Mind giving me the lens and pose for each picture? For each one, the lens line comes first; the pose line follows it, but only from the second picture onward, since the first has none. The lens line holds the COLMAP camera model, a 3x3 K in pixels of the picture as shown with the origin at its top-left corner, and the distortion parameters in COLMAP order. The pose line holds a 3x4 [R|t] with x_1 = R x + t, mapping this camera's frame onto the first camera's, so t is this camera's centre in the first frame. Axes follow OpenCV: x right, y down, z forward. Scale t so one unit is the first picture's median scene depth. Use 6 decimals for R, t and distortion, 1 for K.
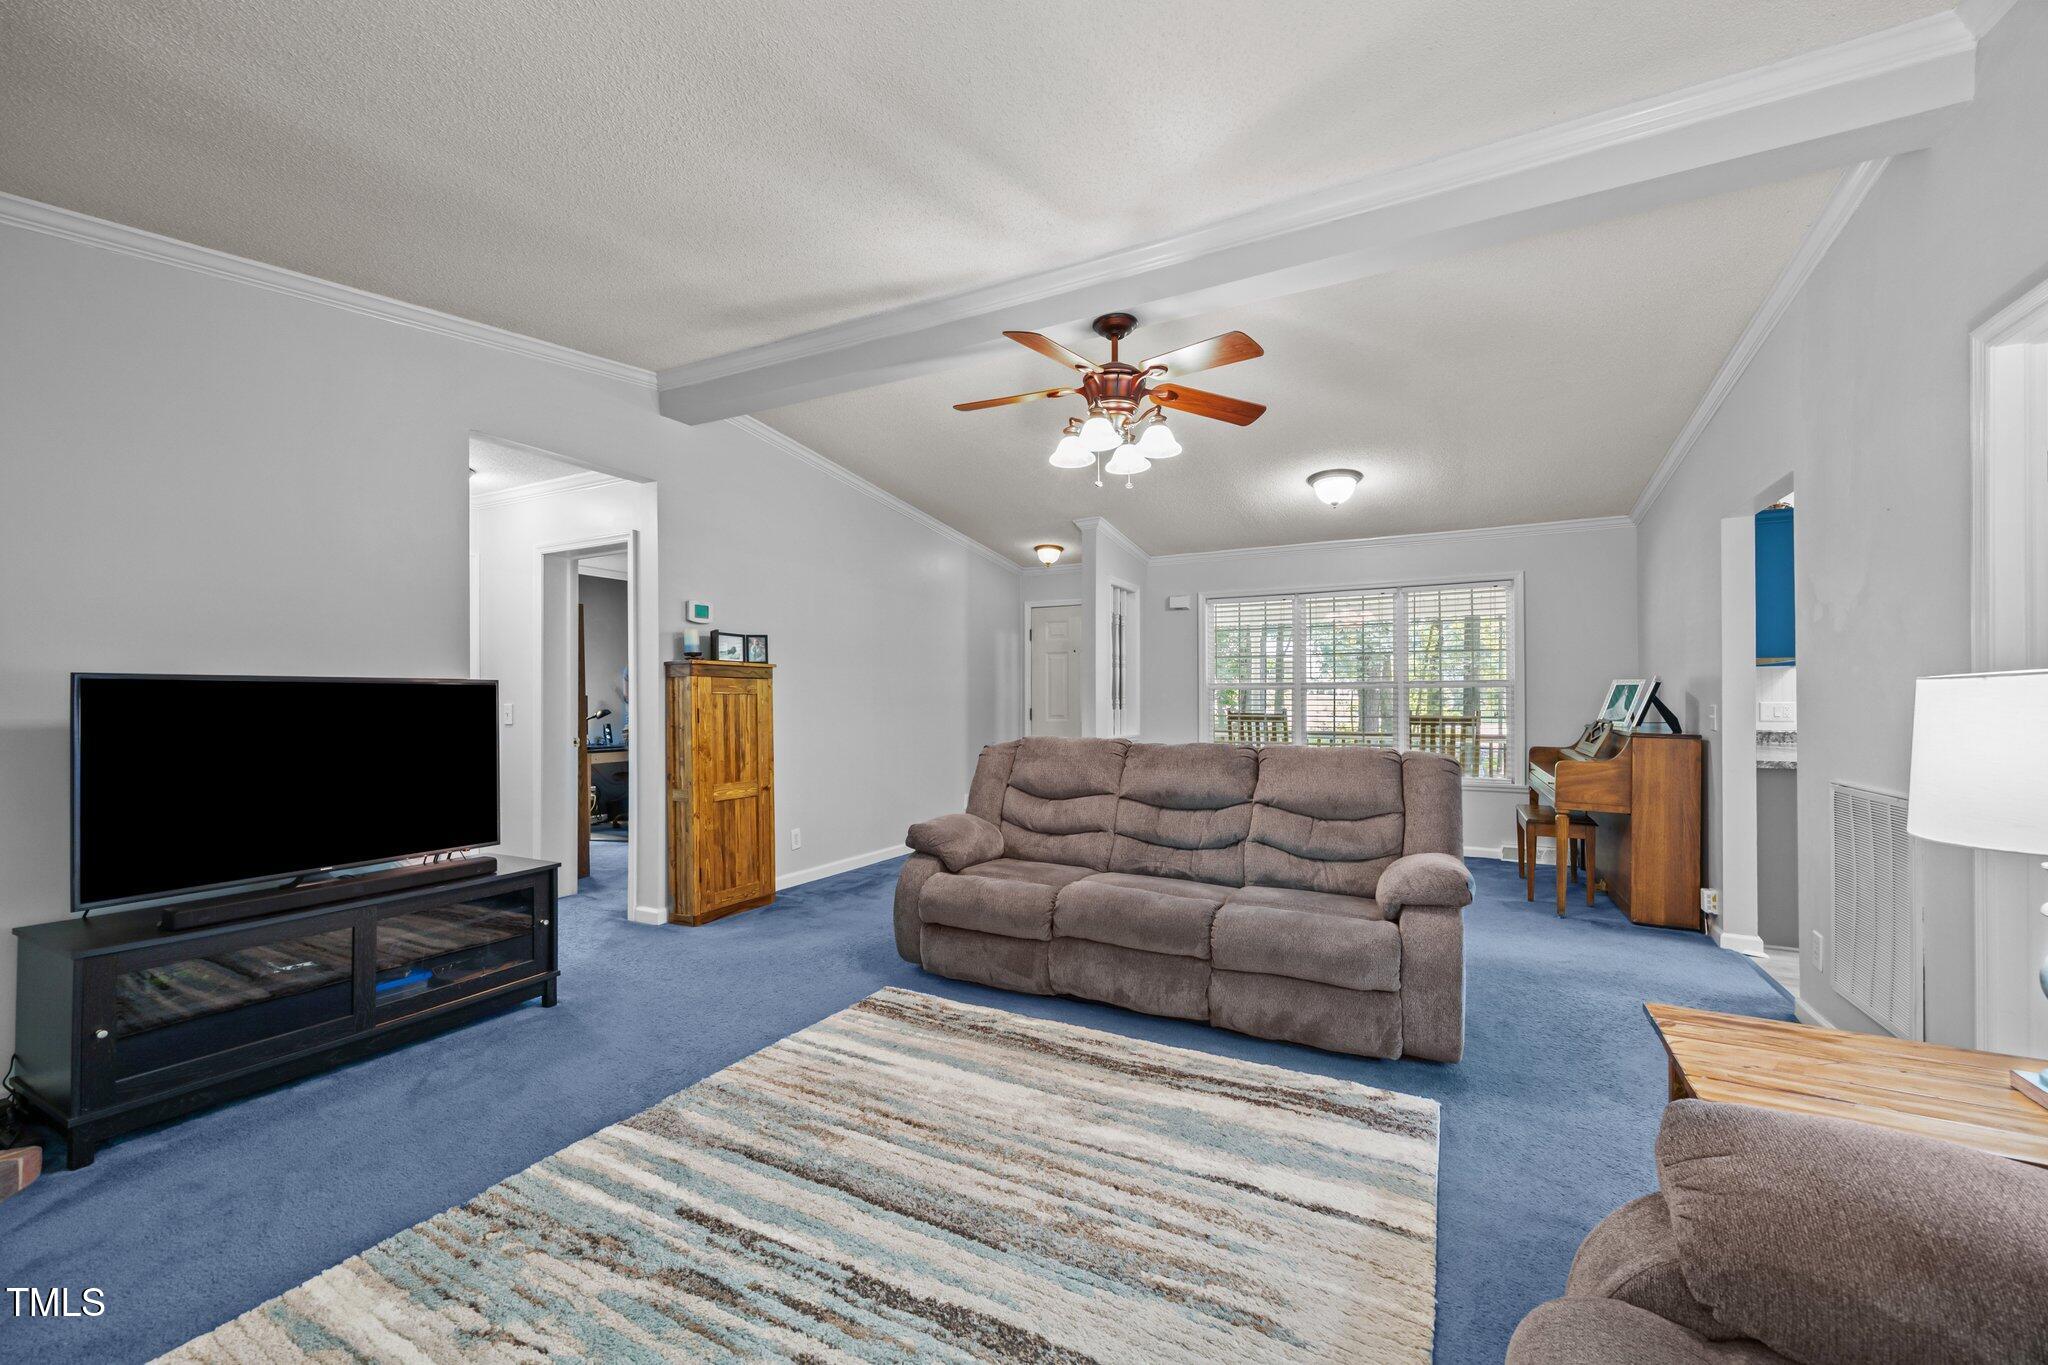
lens RADIAL K [[819.1, 0, 996.2], [0, 819.1, 683.7], [0, 0, 1]] dist [-0.000401, -0.000050]
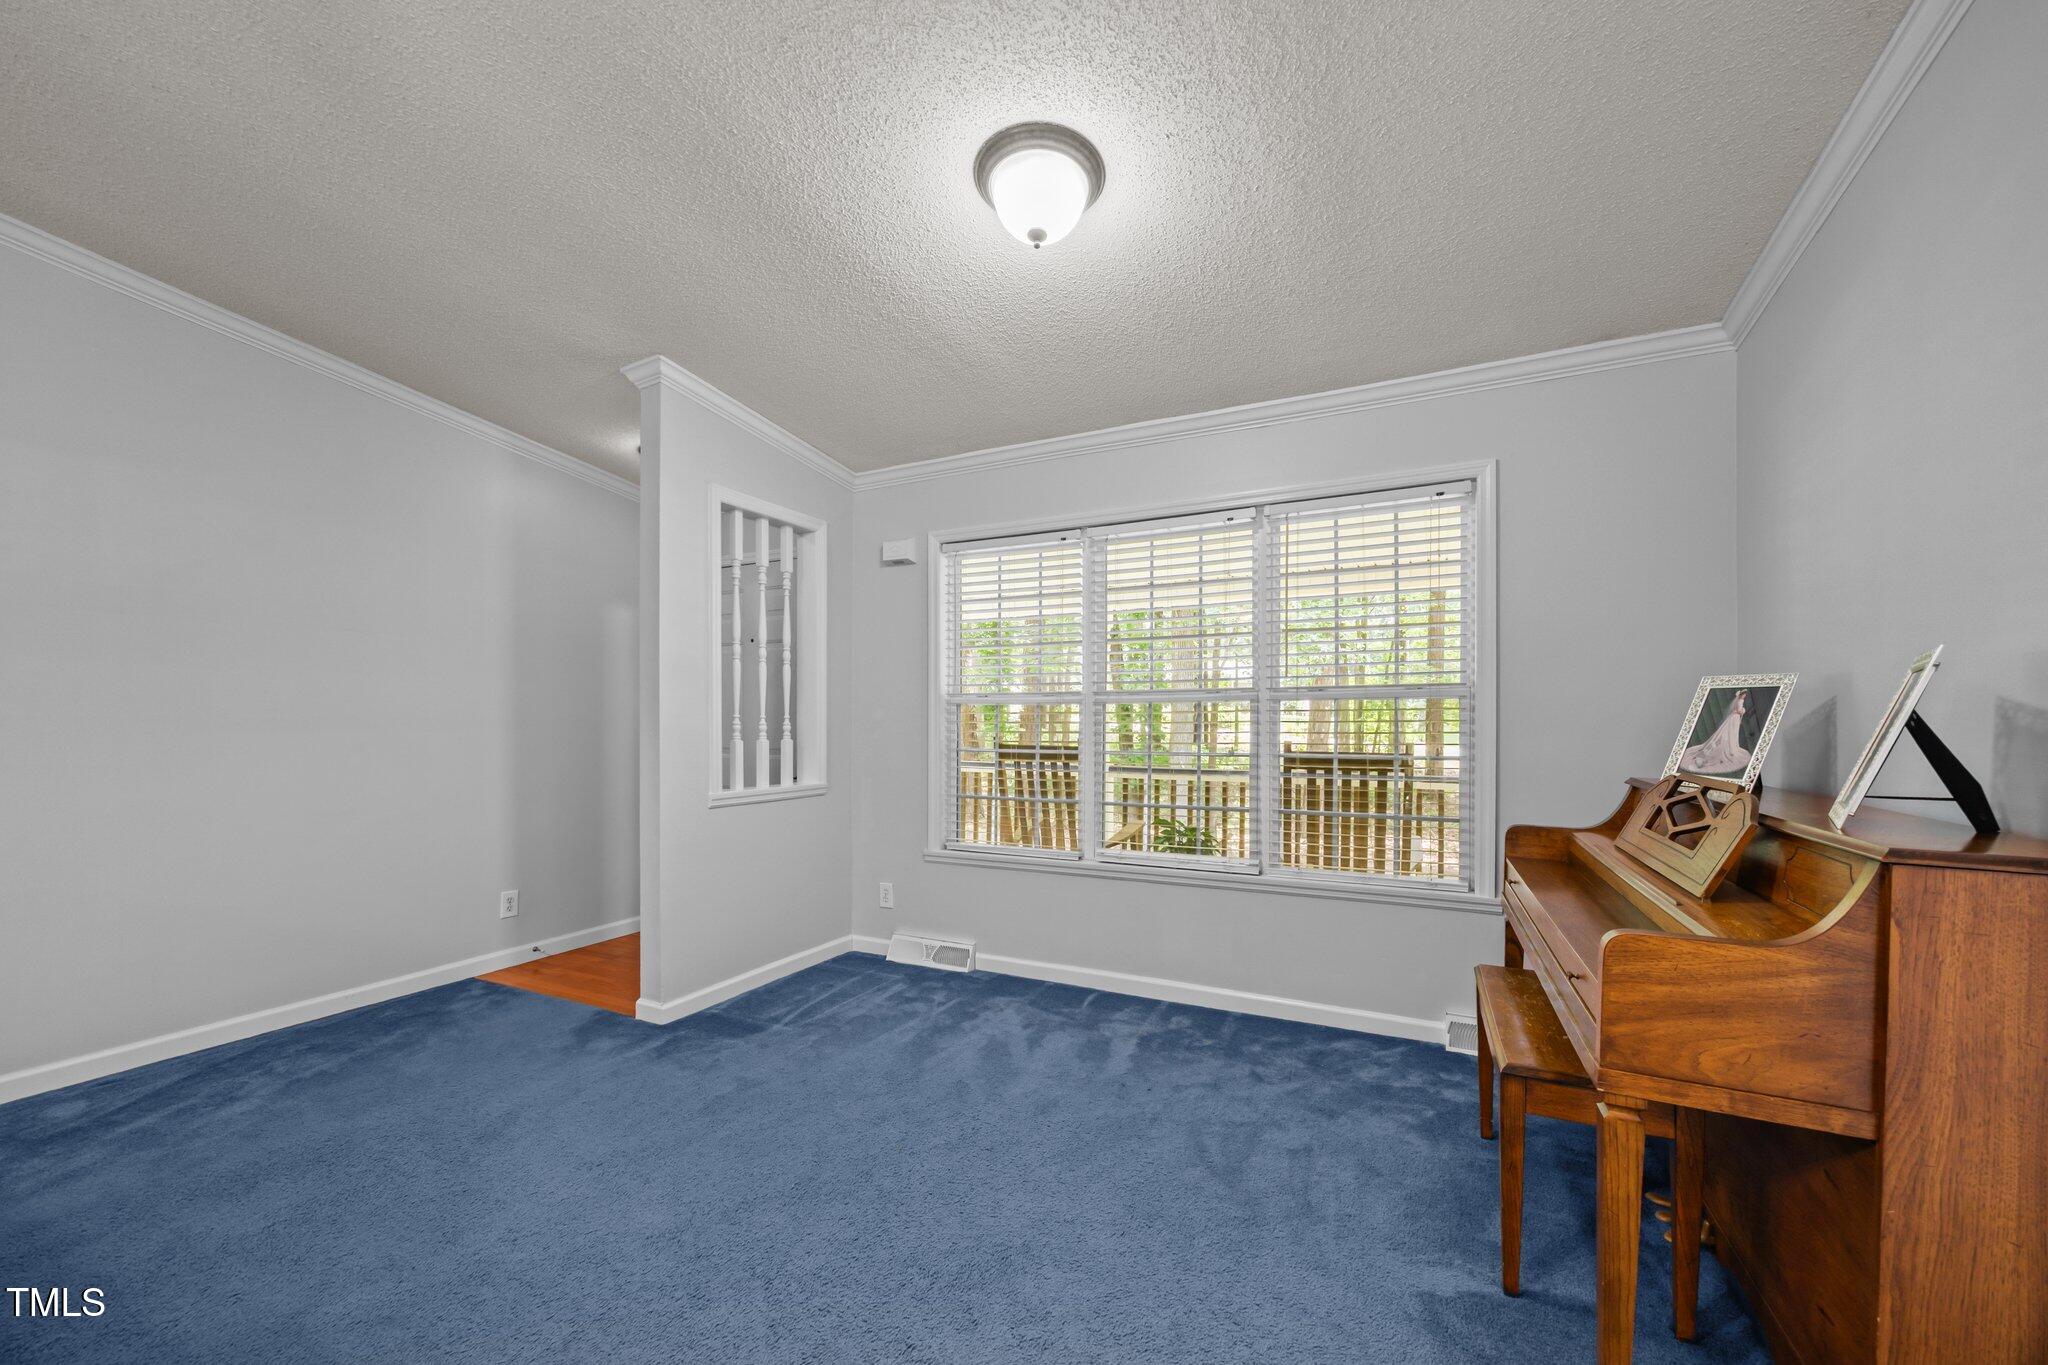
lens RADIAL K [[801.5, 0, 1021.9], [0, 801.5, 718.3], [0, 0, 1]] dist [-0.000114, -0.000069]
pose [[0.999091, -0.003143, 0.042523, 0.386275], [0.002580, 0.999909, 0.013276, 0.010086], [-0.042561, -0.013154, 0.999007, 0.603908]]
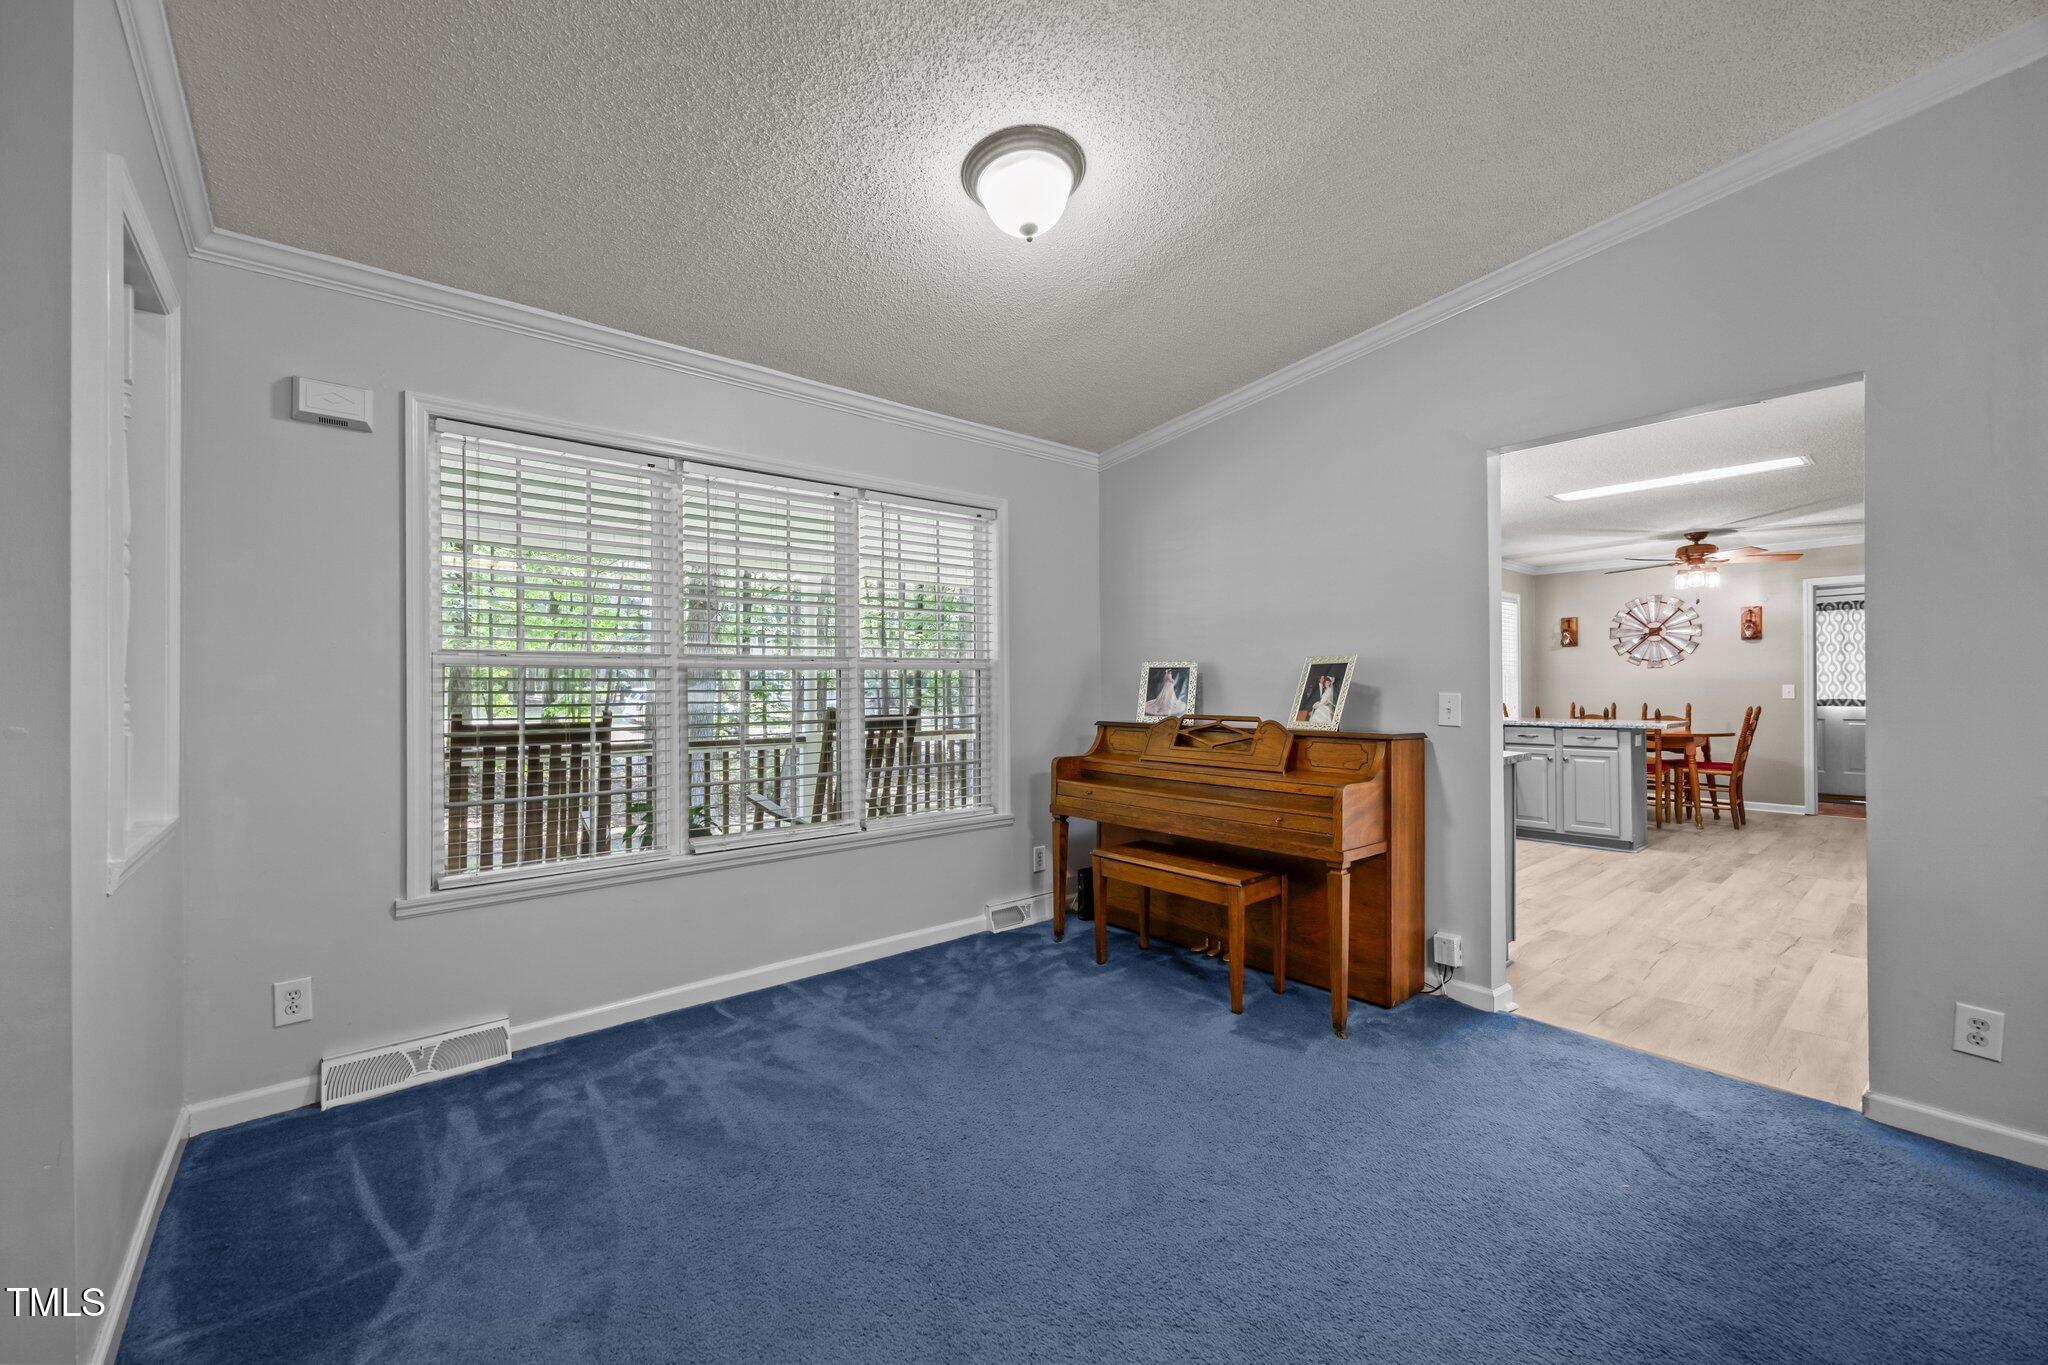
lens RADIAL K [[788.5, 0, 1020.0], [0, 788.5, 683.7], [0, 0, 1]] dist [0.000939, -0.000065]
pose [[0.356933, 0.003773, 0.934122, 0.034827], [-0.004200, 0.999988, -0.002435, 0.018240], [-0.934121, -0.003054, 0.356945, 0.855205]]
